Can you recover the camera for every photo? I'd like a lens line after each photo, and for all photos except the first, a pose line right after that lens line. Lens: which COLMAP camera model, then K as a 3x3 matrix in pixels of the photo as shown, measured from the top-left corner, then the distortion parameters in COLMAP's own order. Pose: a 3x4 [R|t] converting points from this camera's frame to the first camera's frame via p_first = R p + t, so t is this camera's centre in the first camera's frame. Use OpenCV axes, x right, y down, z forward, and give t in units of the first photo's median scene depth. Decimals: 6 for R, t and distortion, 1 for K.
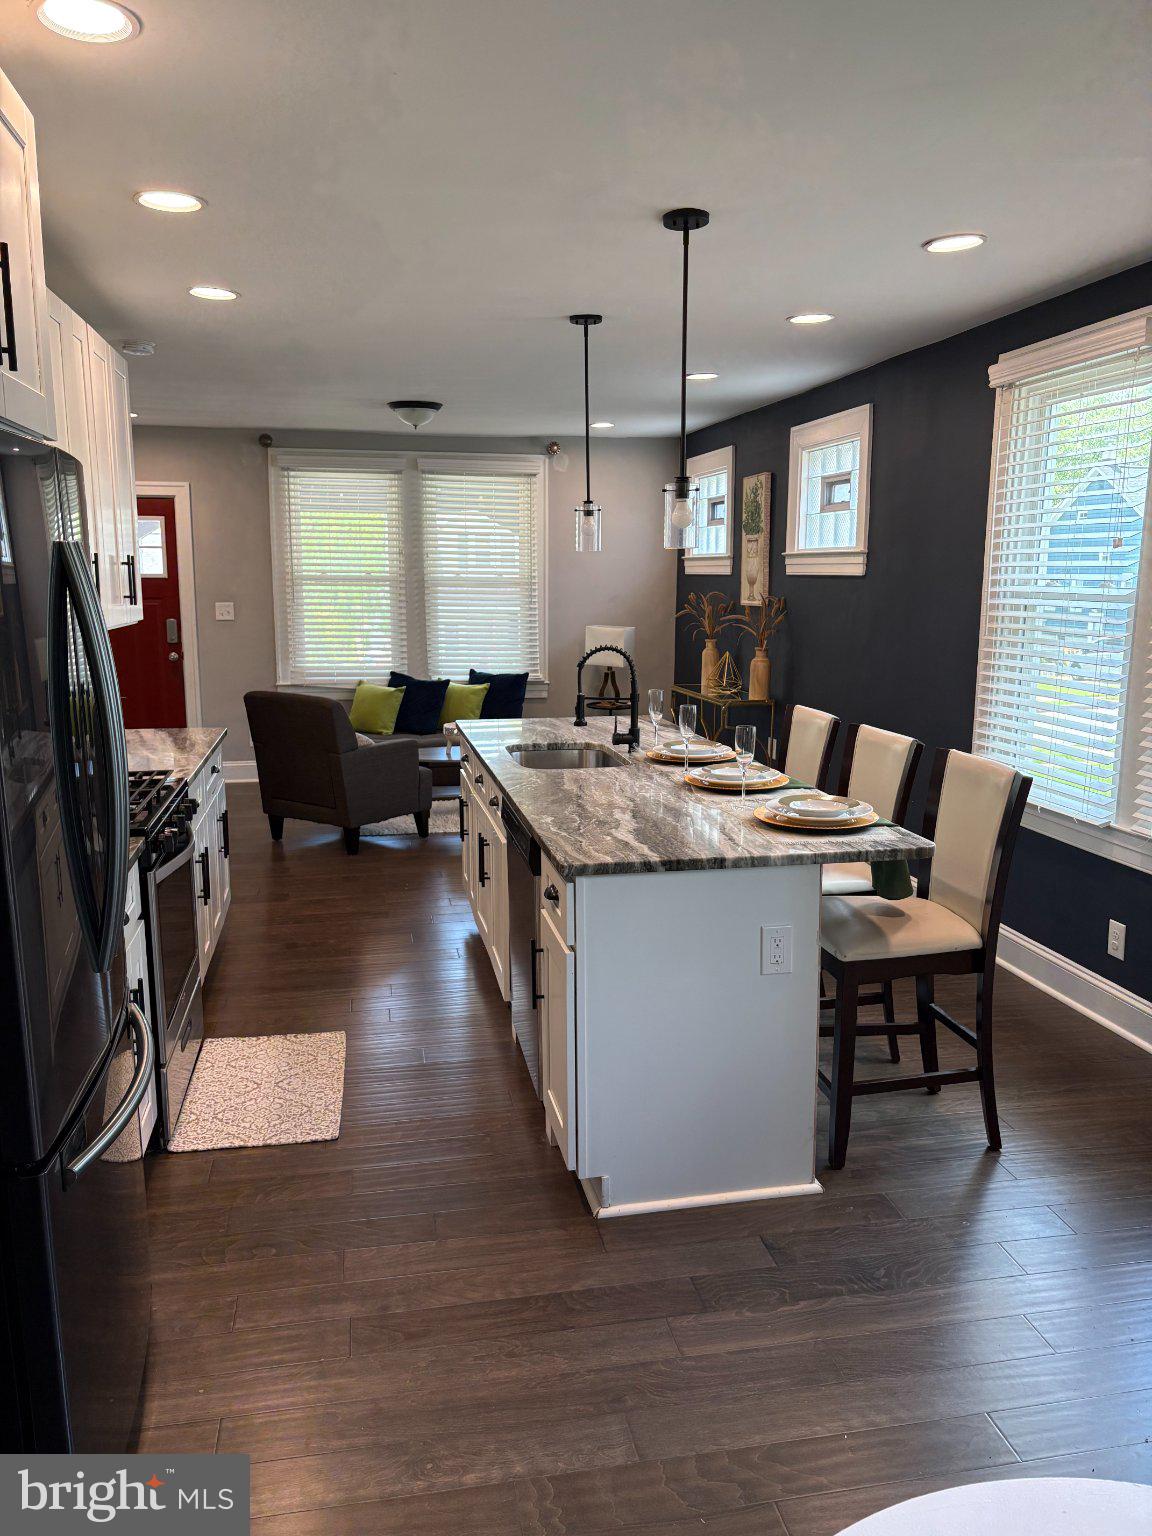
lens RADIAL K [[1143.1, 0, 577.2], [0, 1143.1, 750.3], [0, 0, 1]] dist [0.044408, -0.037929]
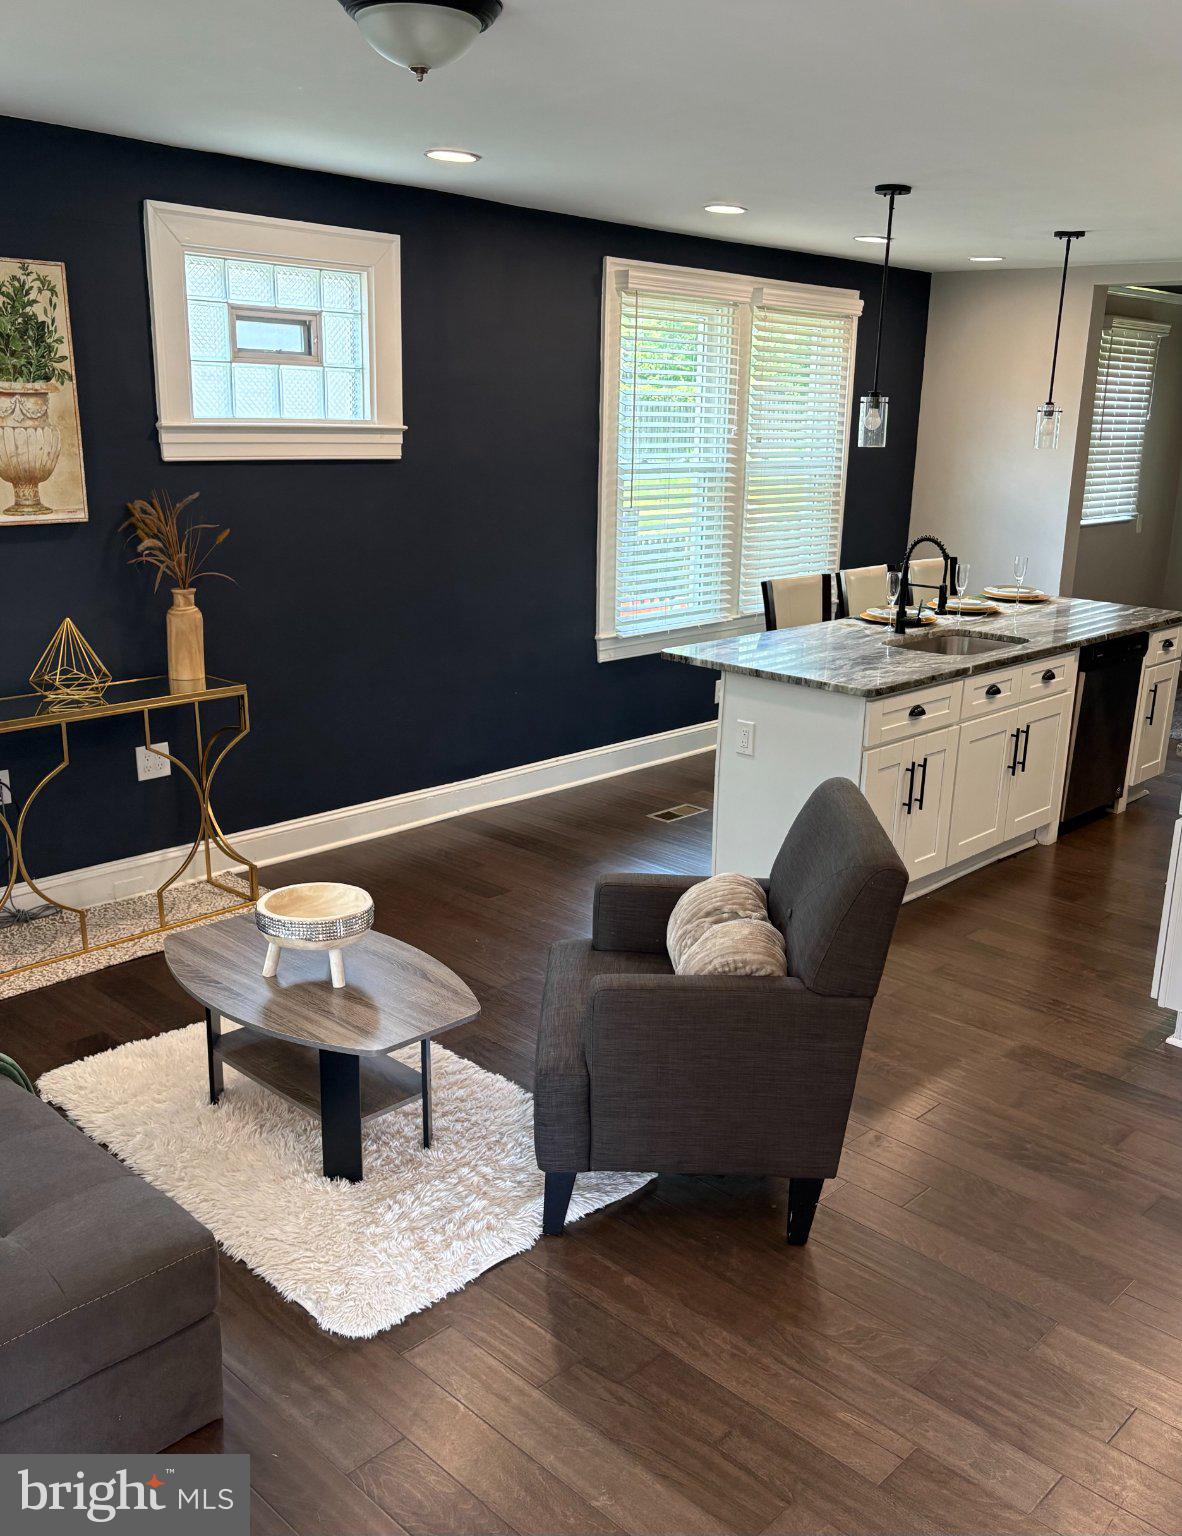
lens RADIAL K [[1337.1, 0, 591.0], [0, 1337.1, 768.0], [0, 0, 1]] dist [0.067586, -0.107735]
pose [[-0.564668, -0.213850, 0.797131, -0.601633], [0.114469, 0.936219, 0.332251, -0.245196], [-0.817341, 0.278858, -0.504174, 1.416472]]
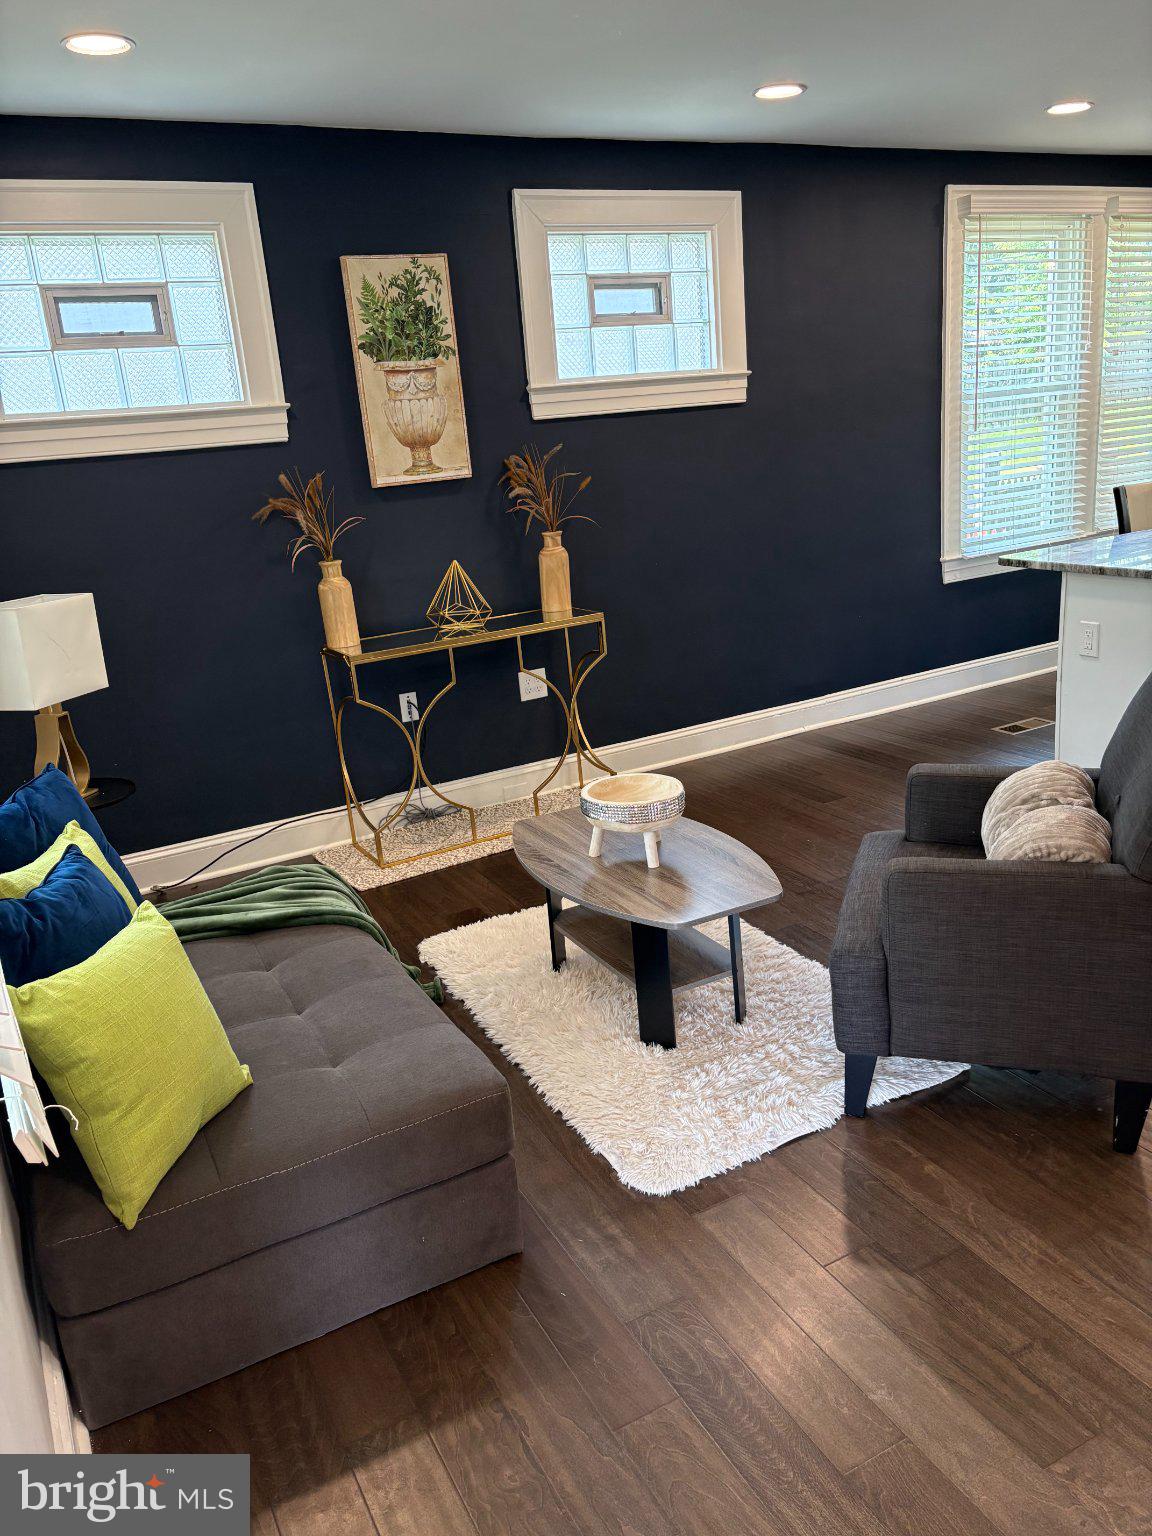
lens RADIAL K [[1143.1, 0, 577.2], [0, 1143.1, 750.3], [0, 0, 1]] dist [0.044408, -0.037929]
pose [[-0.280357, -0.233603, 0.931037, -0.571478], [0.232994, 0.924368, 0.302090, -0.200516], [-0.931189, 0.301619, -0.204725, 1.370367]]
